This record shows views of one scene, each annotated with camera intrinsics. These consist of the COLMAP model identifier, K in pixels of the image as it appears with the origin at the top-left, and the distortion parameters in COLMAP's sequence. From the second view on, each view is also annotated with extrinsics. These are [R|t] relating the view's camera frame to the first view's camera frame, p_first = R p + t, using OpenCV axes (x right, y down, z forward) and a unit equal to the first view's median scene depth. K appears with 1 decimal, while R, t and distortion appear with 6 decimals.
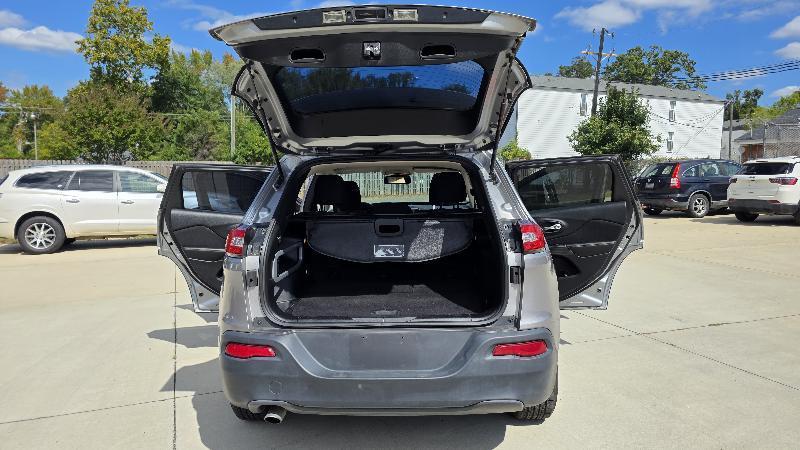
lens RADIAL K [[540.2, 0, 398.4], [0, 540.2, 222.8], [0, 0, 1]] dist [0.055983, -0.056689]
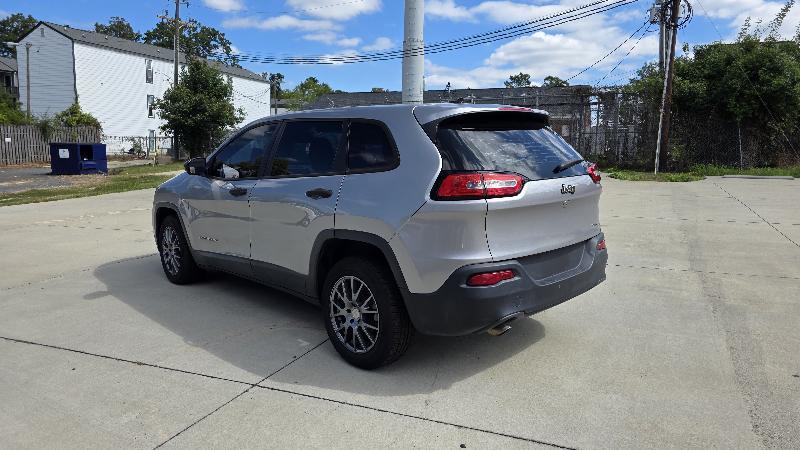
lens RADIAL K [[540.2, 0, 398.4], [0, 540.2, 222.8], [0, 0, 1]] dist [0.055983, -0.056689]
pose [[0.684529, -0.098585, 0.722289, -0.135862], [0.061963, 0.995096, 0.077097, 0.001850], [-0.726347, -0.008020, 0.687281, 0.038599]]
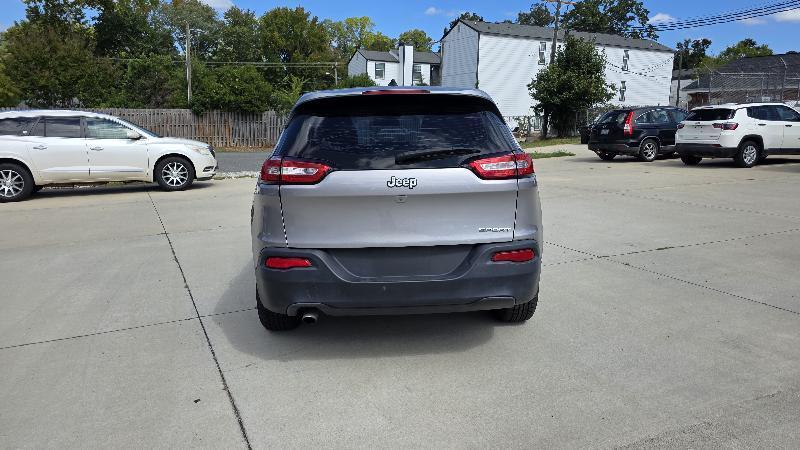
lens RADIAL K [[540.2, 0, 398.4], [0, 540.2, 222.8], [0, 0, 1]] dist [0.055983, -0.056689]
pose [[0.996883, -0.015076, 0.077443, -0.013708], [0.007964, 0.995787, 0.091346, 0.004715], [-0.078494, -0.090444, 0.992803, -0.019592]]
